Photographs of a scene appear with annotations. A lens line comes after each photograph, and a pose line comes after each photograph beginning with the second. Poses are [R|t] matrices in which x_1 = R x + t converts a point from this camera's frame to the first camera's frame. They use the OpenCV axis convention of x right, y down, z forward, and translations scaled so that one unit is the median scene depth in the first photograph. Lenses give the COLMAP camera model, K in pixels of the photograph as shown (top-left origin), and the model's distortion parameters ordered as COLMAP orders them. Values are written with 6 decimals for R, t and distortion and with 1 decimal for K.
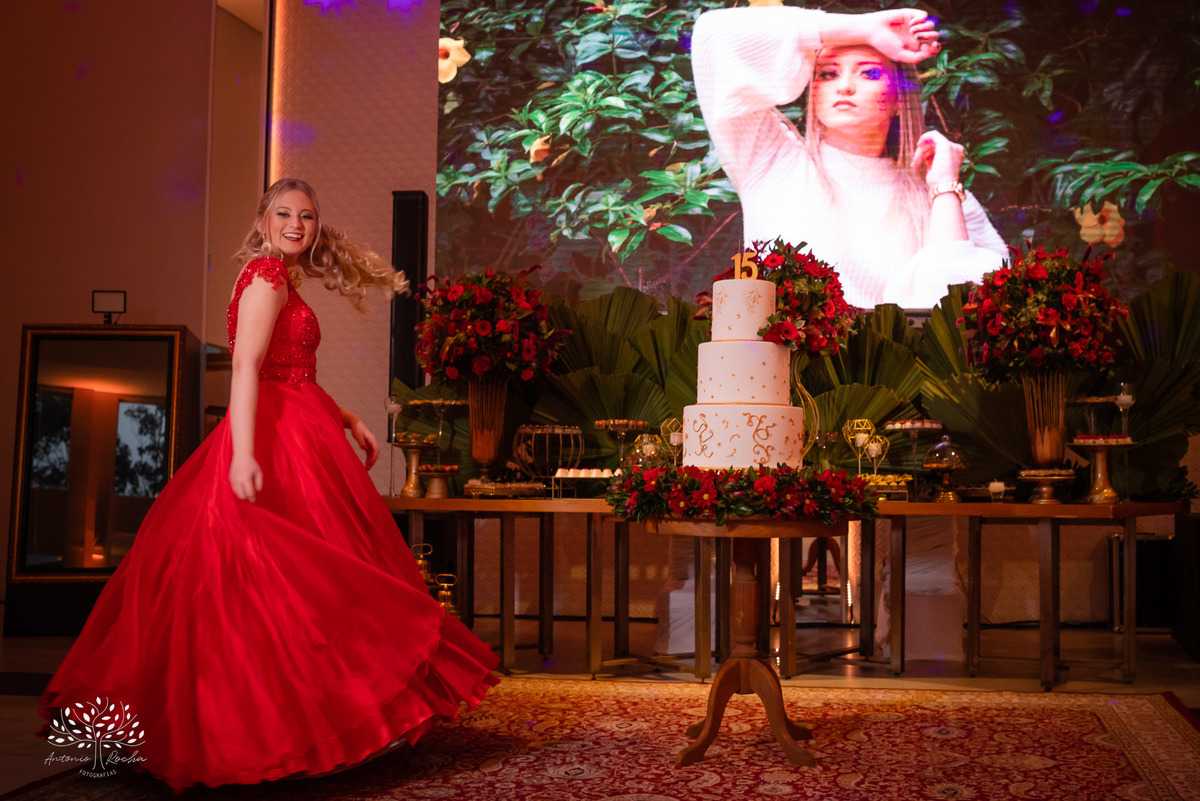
lens RADIAL K [[1247.5, 0, 686.6], [0, 1247.5, 370.9], [0, 0, 1]] dist [-0.059140, 0.032330]
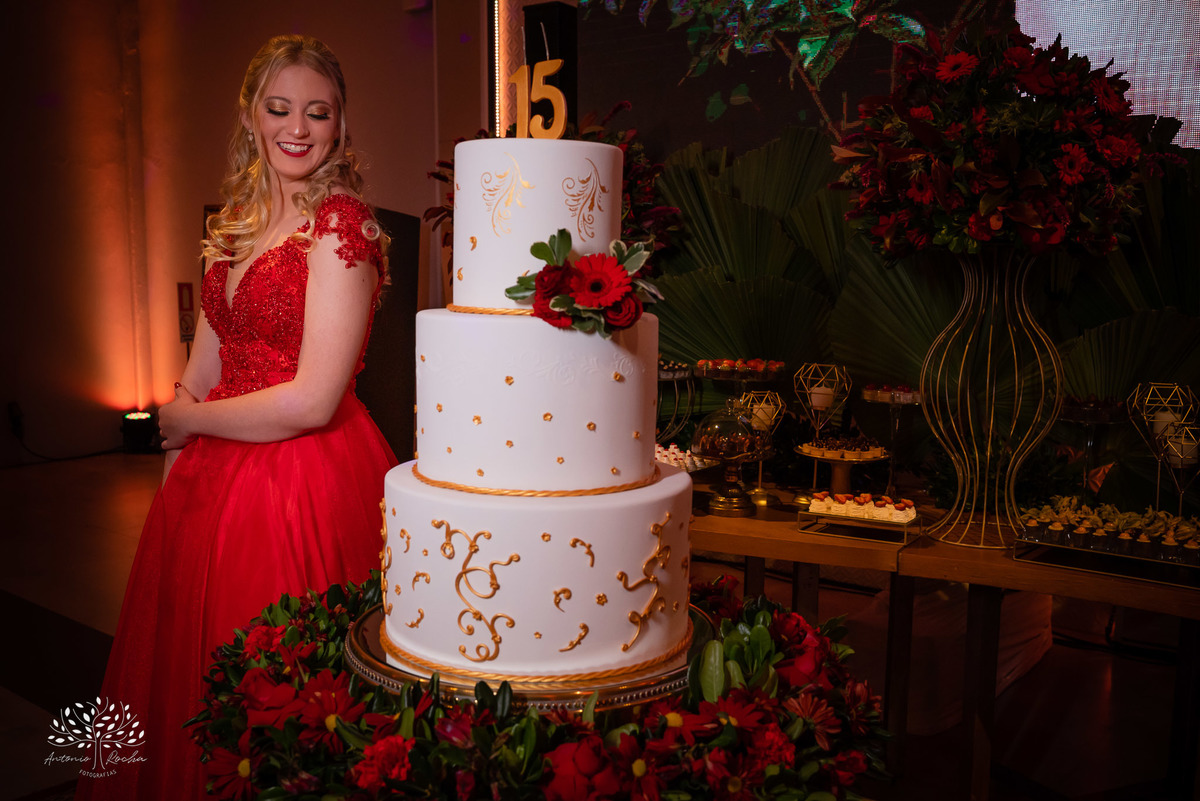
lens RADIAL K [[1138.2, 0, 633.1], [0, 1138.2, 379.6], [0, 0, 1]] dist [-0.069121, 0.001199]
pose [[0.864124, 0.053965, -0.500378, 0.158650], [0.030120, 0.986907, 0.158450, -0.035223], [0.502377, -0.151992, 0.851185, 0.460577]]
